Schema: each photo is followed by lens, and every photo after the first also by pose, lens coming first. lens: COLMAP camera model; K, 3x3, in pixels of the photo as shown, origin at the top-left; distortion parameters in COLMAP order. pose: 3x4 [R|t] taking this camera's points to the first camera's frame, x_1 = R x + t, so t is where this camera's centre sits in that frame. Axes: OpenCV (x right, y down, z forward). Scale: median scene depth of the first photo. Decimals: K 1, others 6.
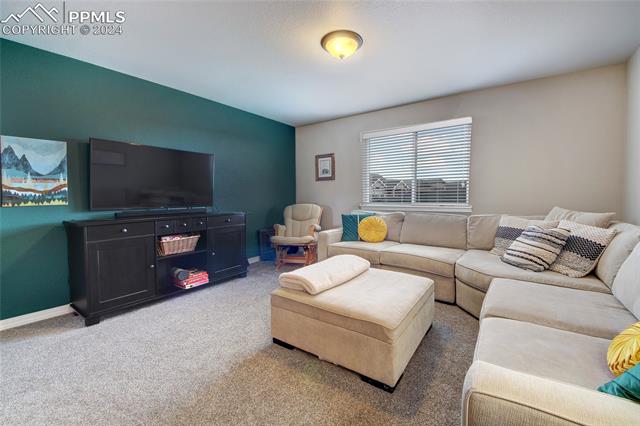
lens RADIAL K [[264.0, 0, 319.6], [0, 264.0, 197.6], [0, 0, 1]] dist [-0.000180, 0.000017]
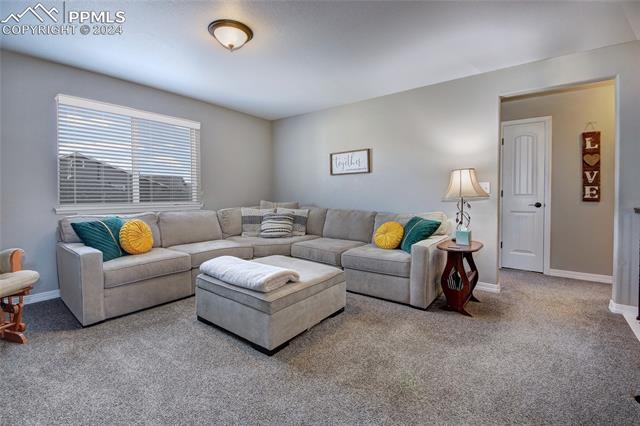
lens RADIAL K [[289.8, 0, 321.7], [0, 289.8, 195.1], [0, 0, 1]] dist [-0.000529, -0.001002]
pose [[0.040130, -0.007303, 0.999168, -1.031726], [0.013487, 0.999886, 0.006767, -0.005481], [-0.999103, 0.013205, 0.040224, 0.696743]]
